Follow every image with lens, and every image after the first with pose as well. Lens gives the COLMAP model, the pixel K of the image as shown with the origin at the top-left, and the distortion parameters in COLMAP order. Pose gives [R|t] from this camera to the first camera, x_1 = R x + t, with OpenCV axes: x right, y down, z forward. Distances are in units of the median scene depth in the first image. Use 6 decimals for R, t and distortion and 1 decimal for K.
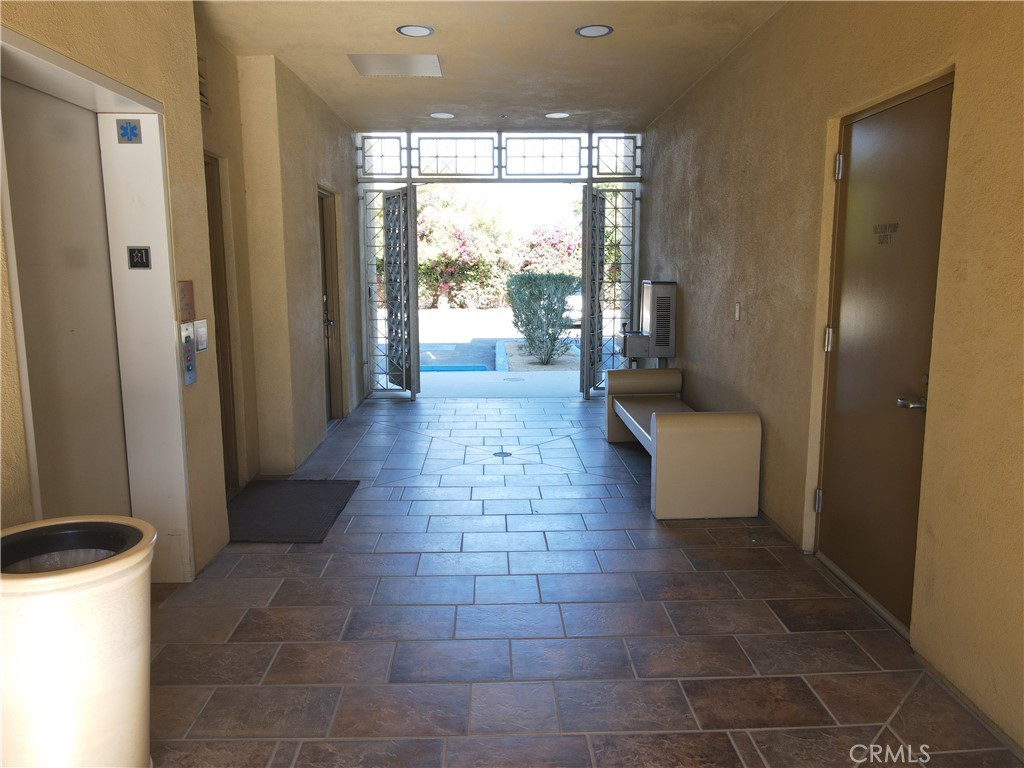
lens RADIAL K [[751.7, 0, 508.3], [0, 751.7, 379.1], [0, 0, 1]] dist [0.005874, 0.026729]
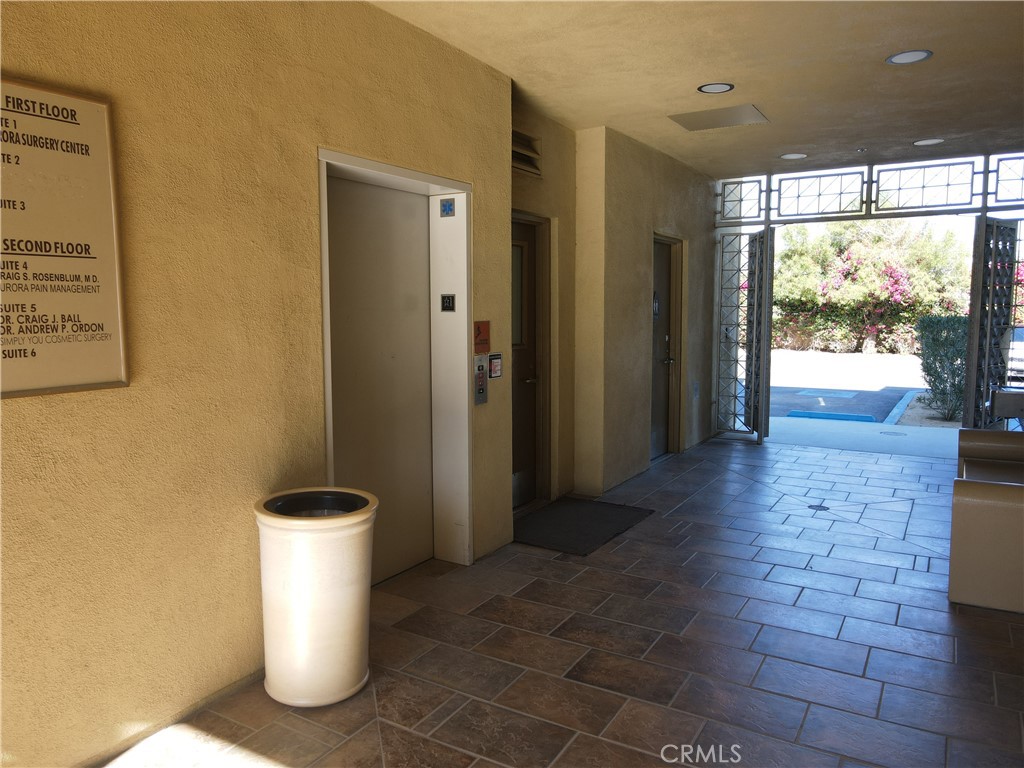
lens RADIAL K [[751.7, 0, 508.3], [0, 751.7, 379.1], [0, 0, 1]] dist [0.005874, 0.026729]
pose [[0.847700, 0.052613, -0.527860, 0.115425], [-0.080230, 0.996339, -0.029536, -0.000829], [0.524374, 0.067388, 0.848817, -0.011067]]
